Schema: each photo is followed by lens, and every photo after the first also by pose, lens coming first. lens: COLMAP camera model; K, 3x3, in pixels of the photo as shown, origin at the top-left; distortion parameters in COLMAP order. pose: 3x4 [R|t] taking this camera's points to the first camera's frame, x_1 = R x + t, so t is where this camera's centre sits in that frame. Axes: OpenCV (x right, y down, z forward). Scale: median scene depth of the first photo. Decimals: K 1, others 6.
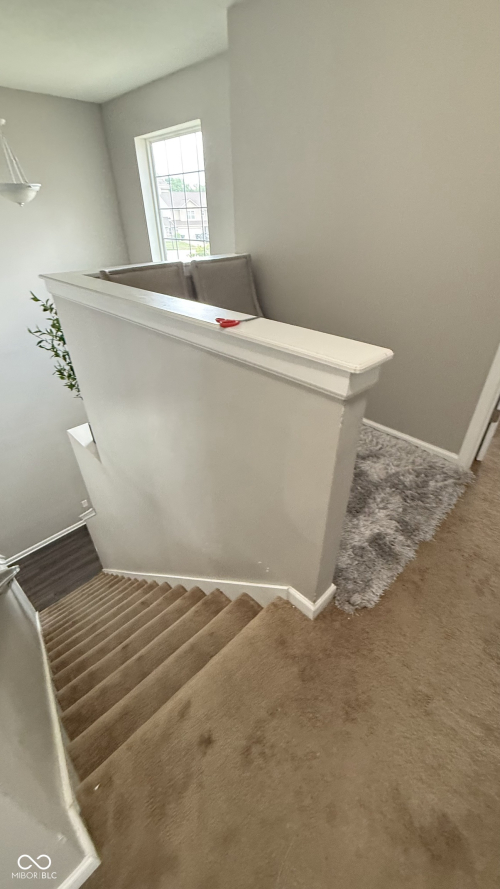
lens RADIAL K [[356.1, 0, 246.8], [0, 356.1, 444.6], [0, 0, 1]] dist [0.001154, 0.000007]
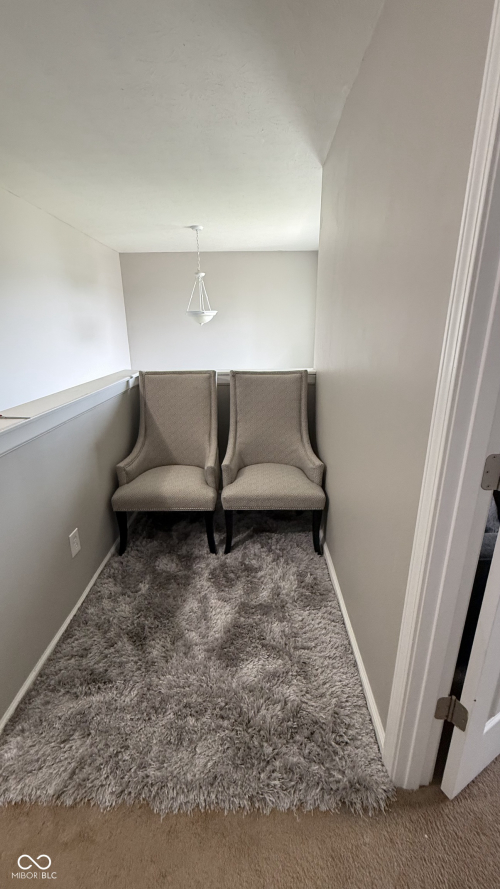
lens RADIAL K [[356.1, 0, 246.8], [0, 356.1, 444.6], [0, 0, 1]] dist [0.001154, 0.000007]
pose [[0.705314, 0.218166, -0.674489, 0.900698], [-0.385449, 0.916551, -0.106603, -0.300821], [0.594946, 0.335169, 0.730548, 0.441467]]
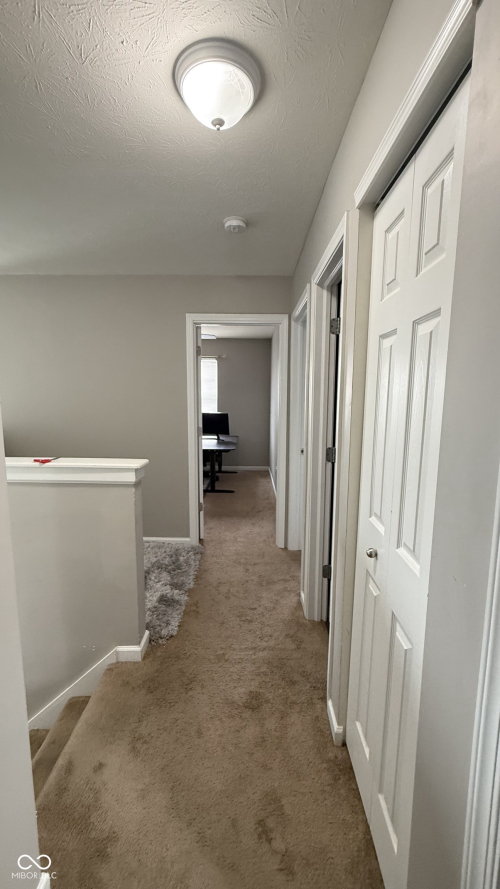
lens RADIAL K [[356.1, 0, 246.8], [0, 356.1, 444.6], [0, 0, 1]] dist [0.001154, 0.000007]
pose [[0.704685, -0.078403, 0.705175, -0.338513], [0.374229, 0.885461, -0.275520, 0.236376], [-0.602804, 0.458052, 0.653312, -0.393537]]
